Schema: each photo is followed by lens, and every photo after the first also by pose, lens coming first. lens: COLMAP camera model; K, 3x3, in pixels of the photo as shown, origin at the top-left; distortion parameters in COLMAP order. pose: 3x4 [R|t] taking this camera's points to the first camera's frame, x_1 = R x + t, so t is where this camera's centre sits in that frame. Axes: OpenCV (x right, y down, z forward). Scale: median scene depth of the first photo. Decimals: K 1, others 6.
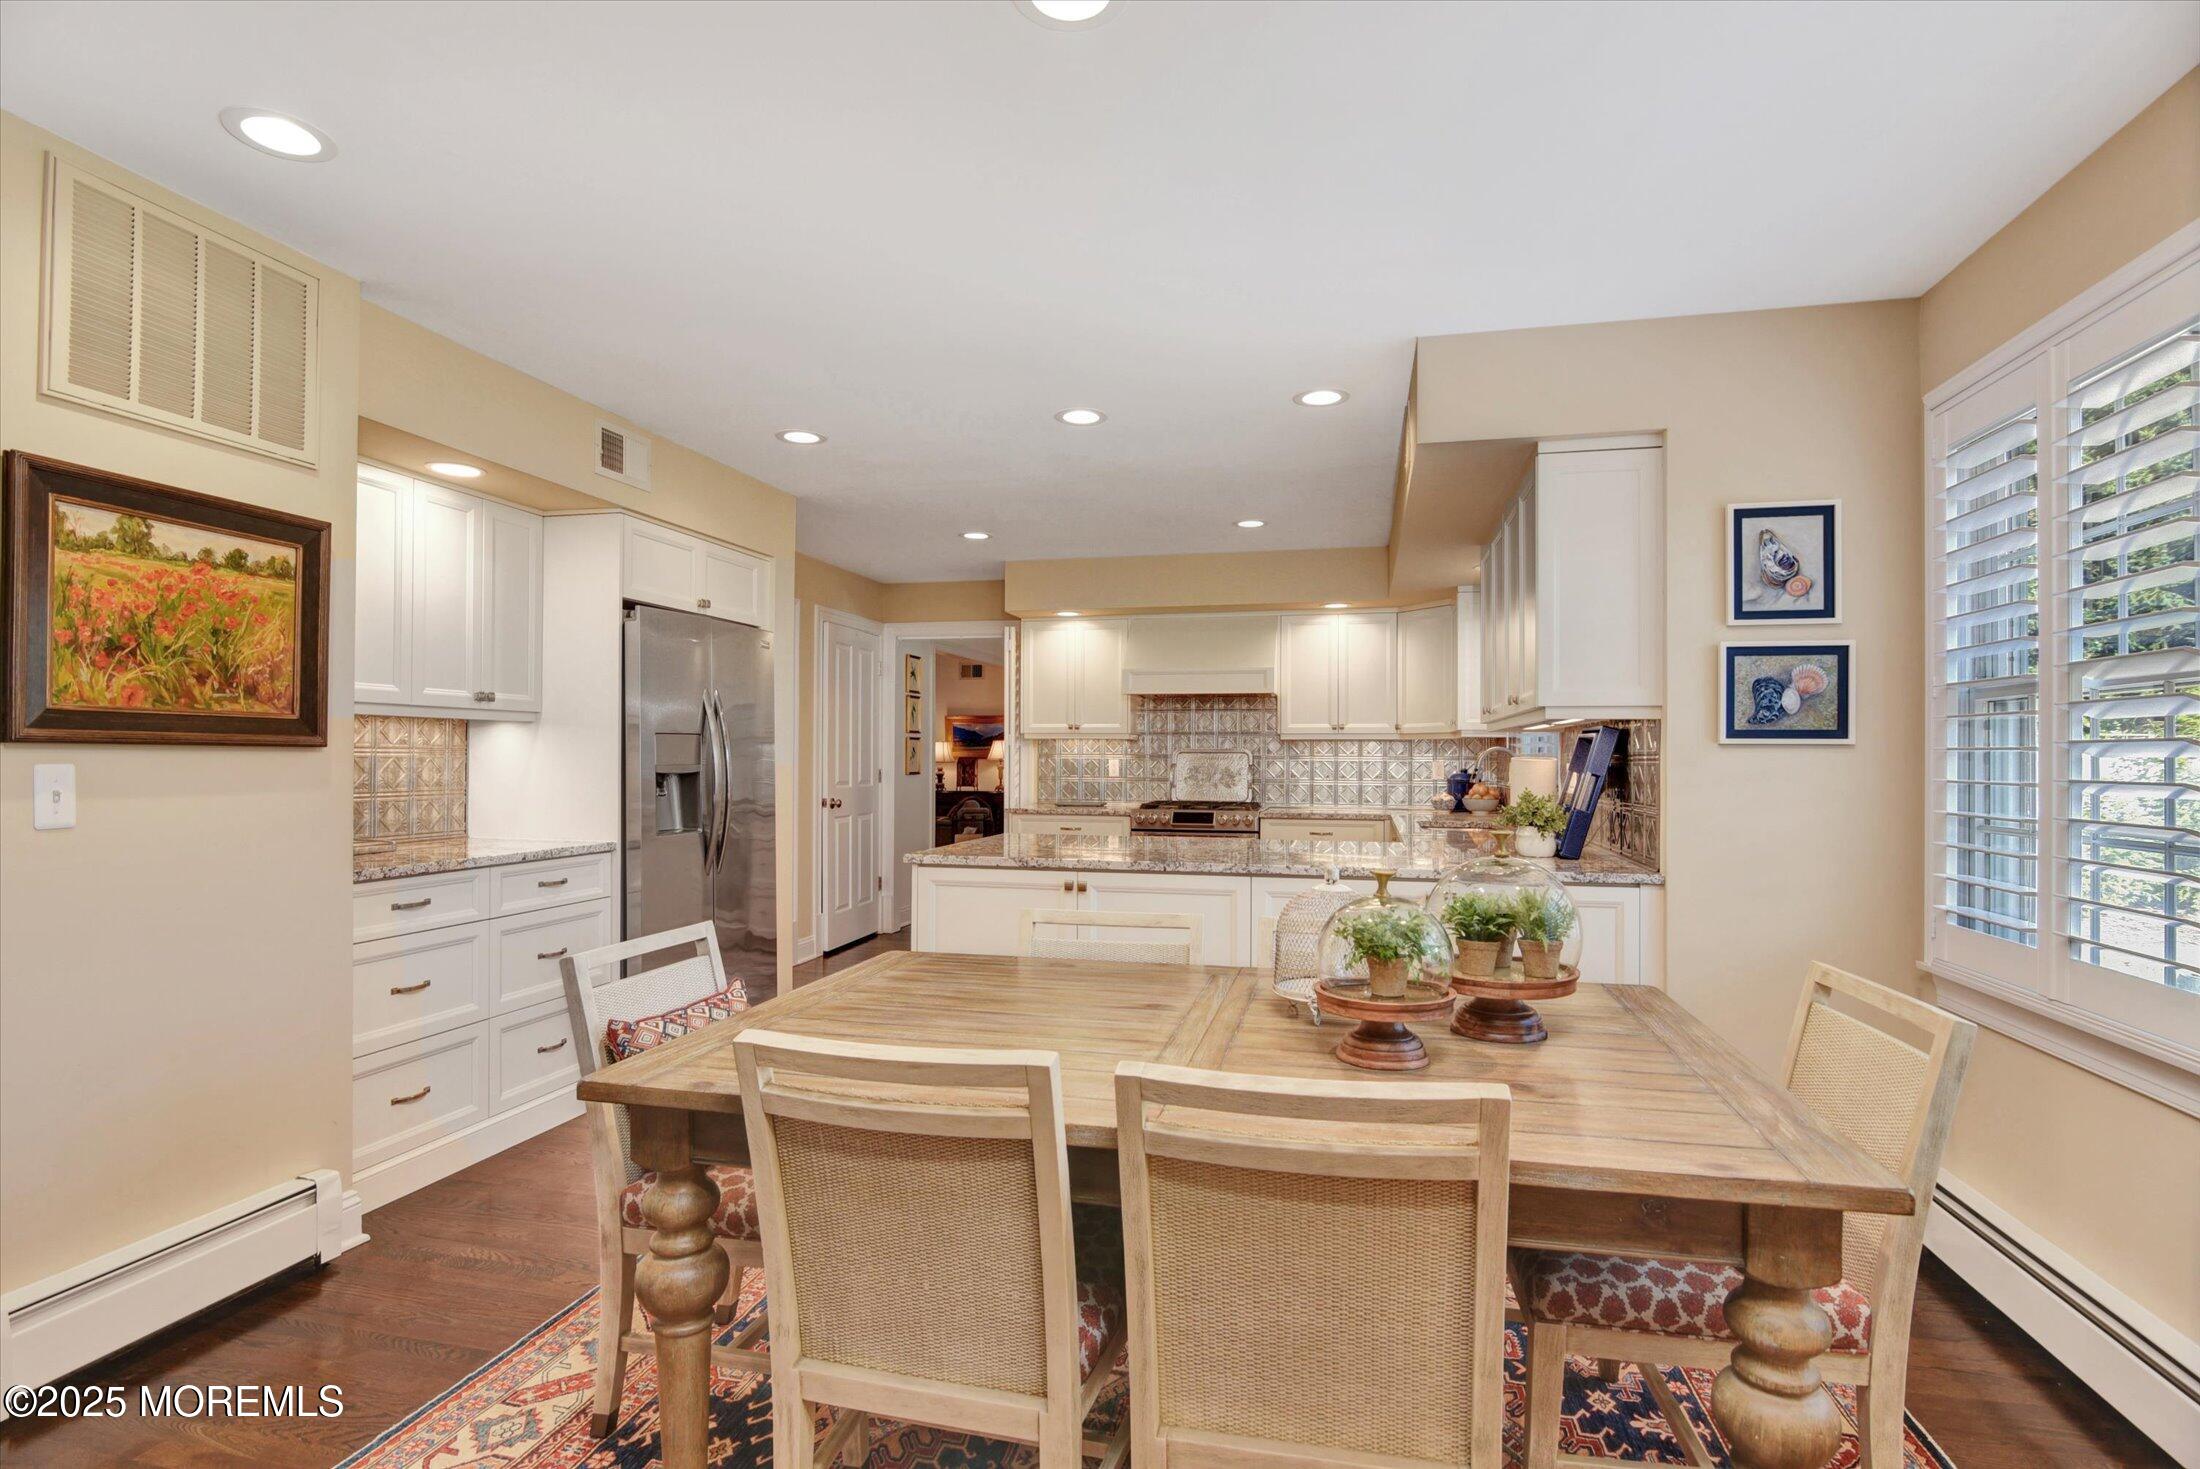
lens RADIAL K [[1079.4, 0, 1106.1], [0, 1079.4, 738.7], [0, 0, 1]] dist [-0.015639, -0.000862]
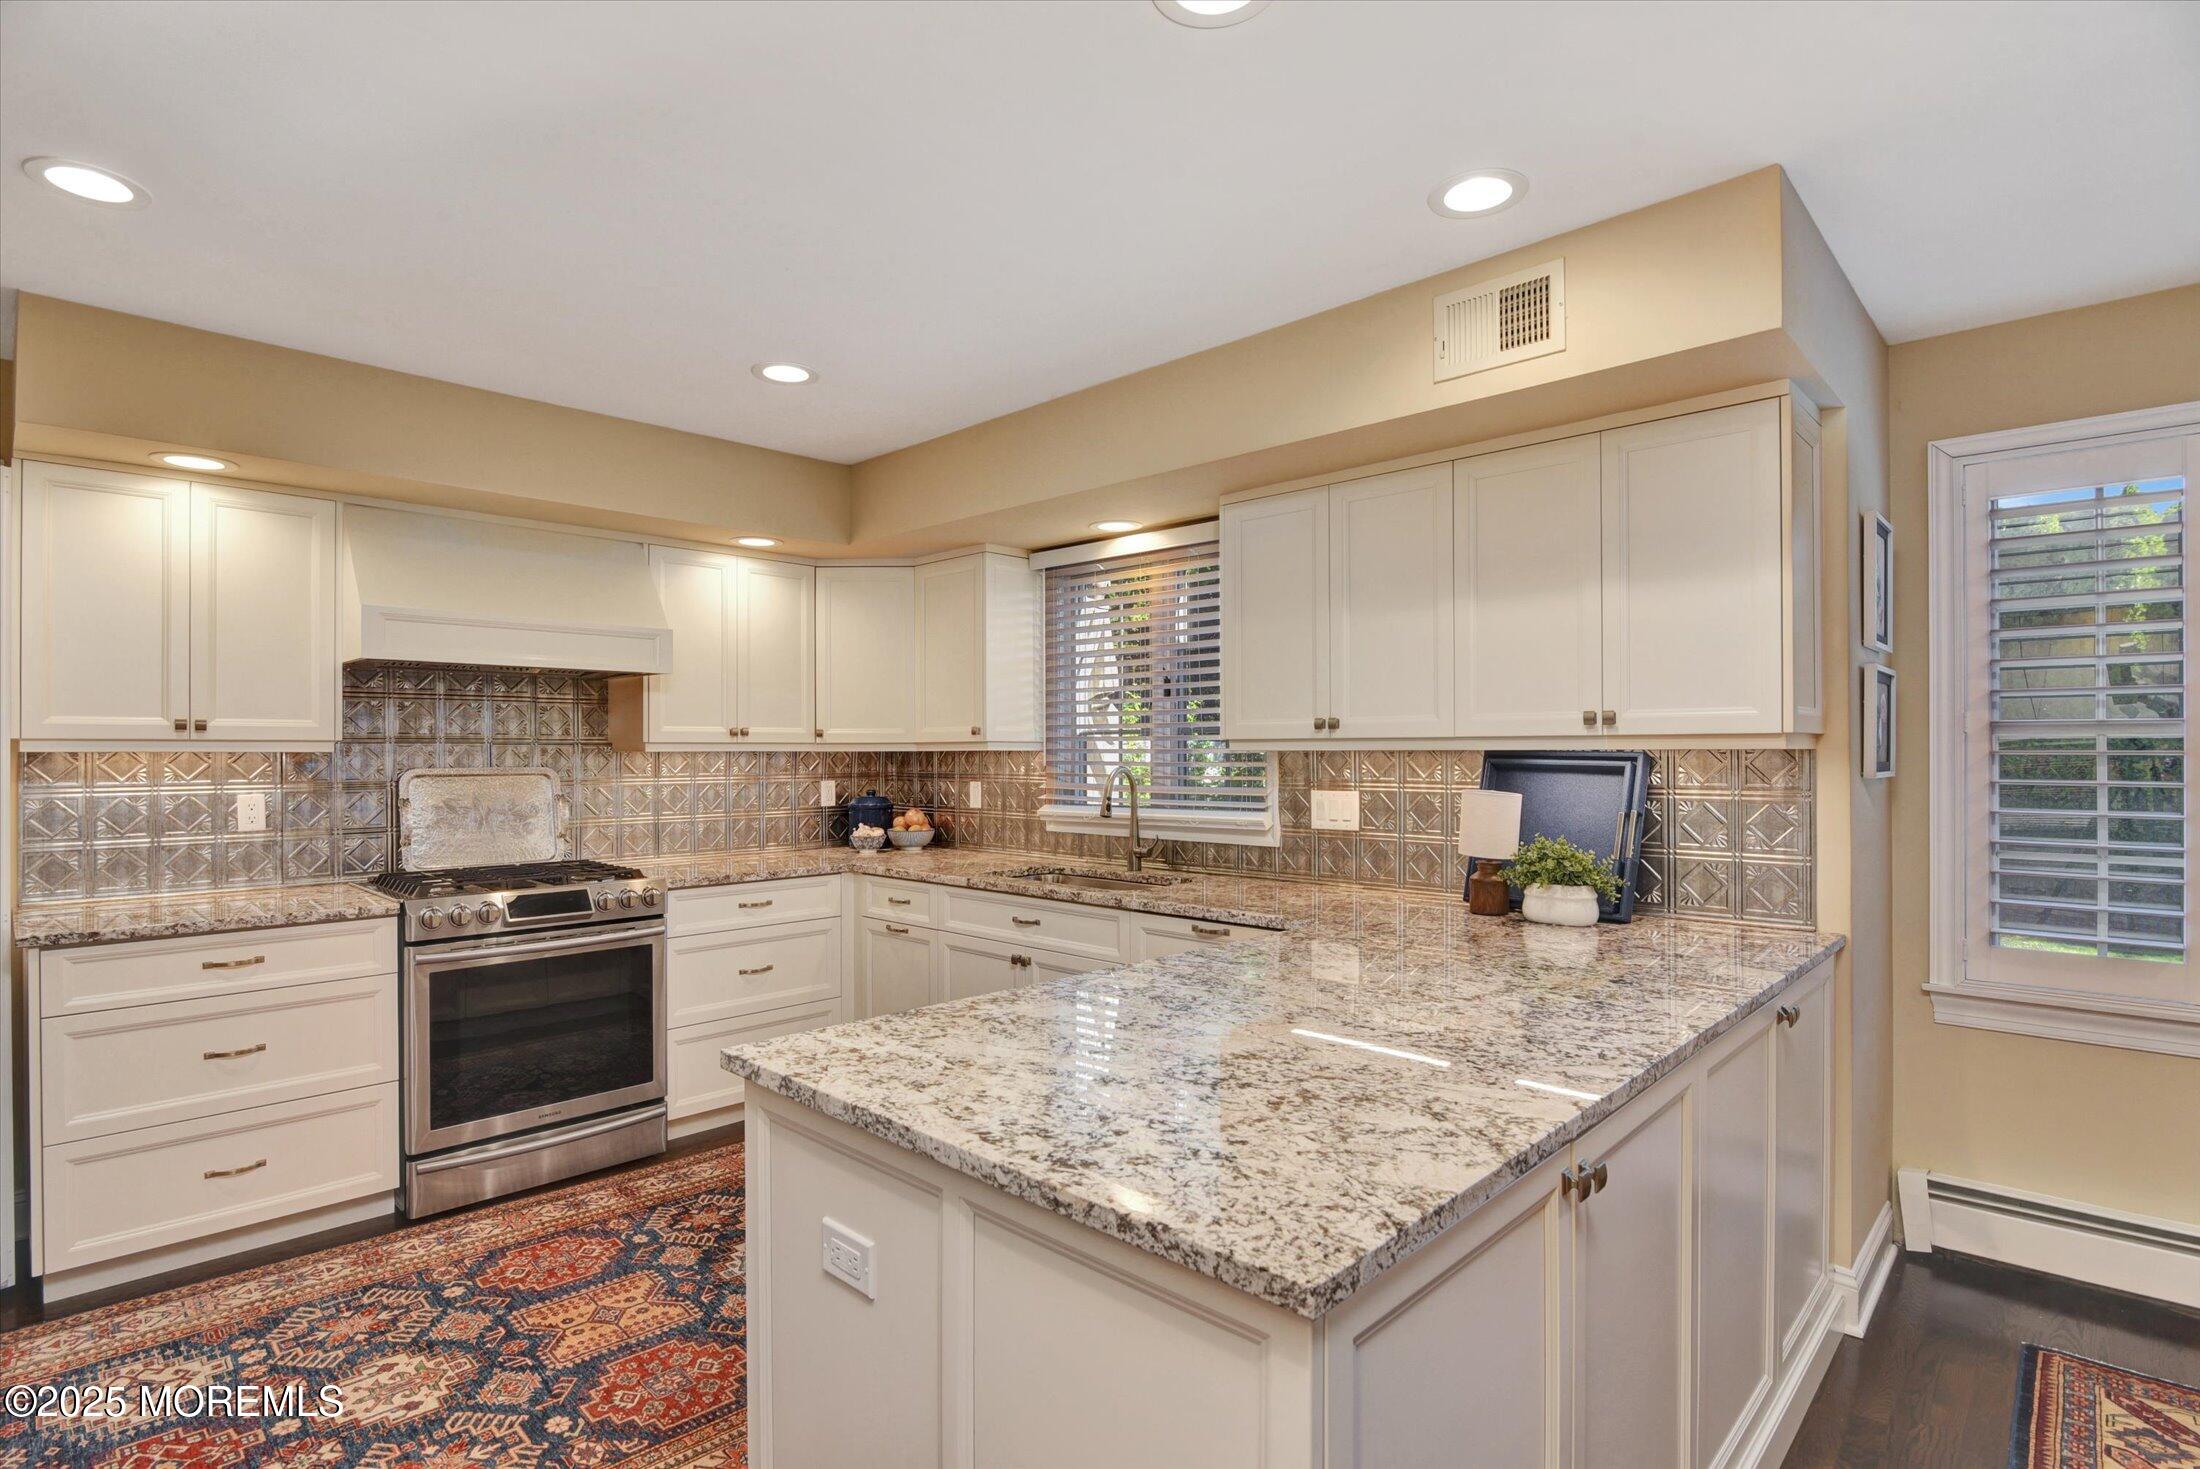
lens RADIAL K [[1079.4, 0, 1107.5], [0, 1079.4, 750.5], [0, 0, 1]] dist [-0.015639, -0.000862]
pose [[0.504254, -0.006046, 0.863534, -0.362923], [-0.009933, 0.999869, 0.012801, -0.016925], [-0.863498, -0.015033, 0.504127, 0.787806]]
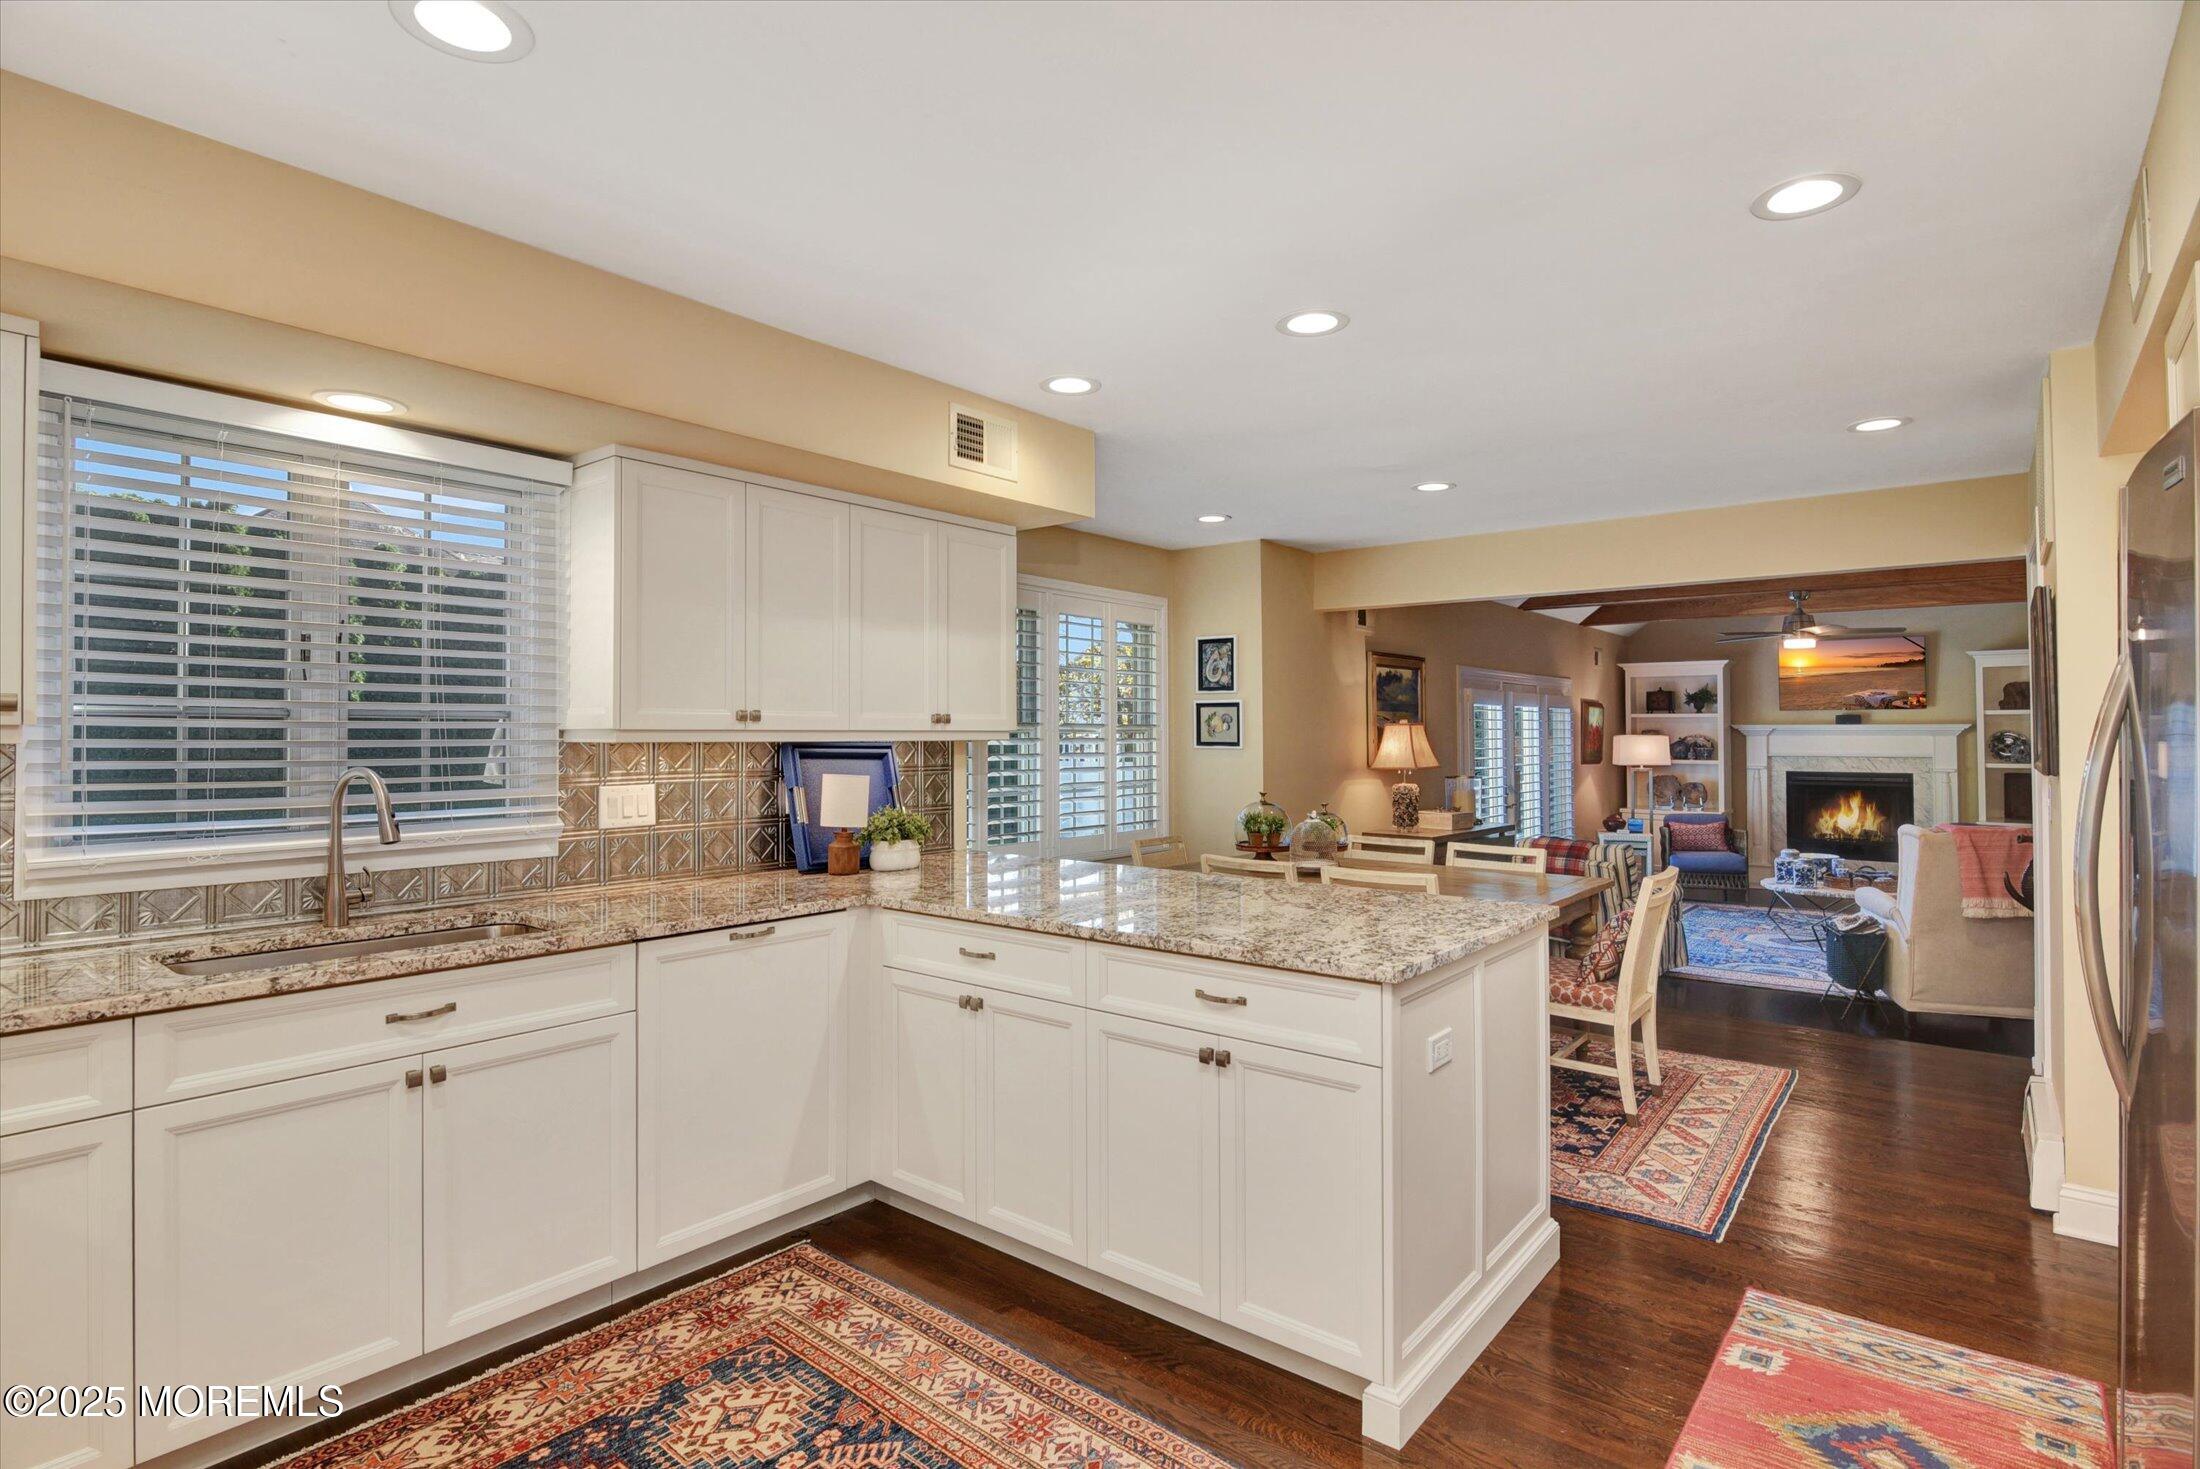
lens RADIAL K [[1079.4, 0, 1106.7], [0, 1079.4, 724.9], [0, 0, 1]] dist [-0.015639, -0.000862]
pose [[-0.897462, 0.000998, 0.441091, -0.203034], [-0.009790, 0.999706, -0.022182, -0.006293], [-0.440983, -0.024226, -0.897188, 1.607561]]
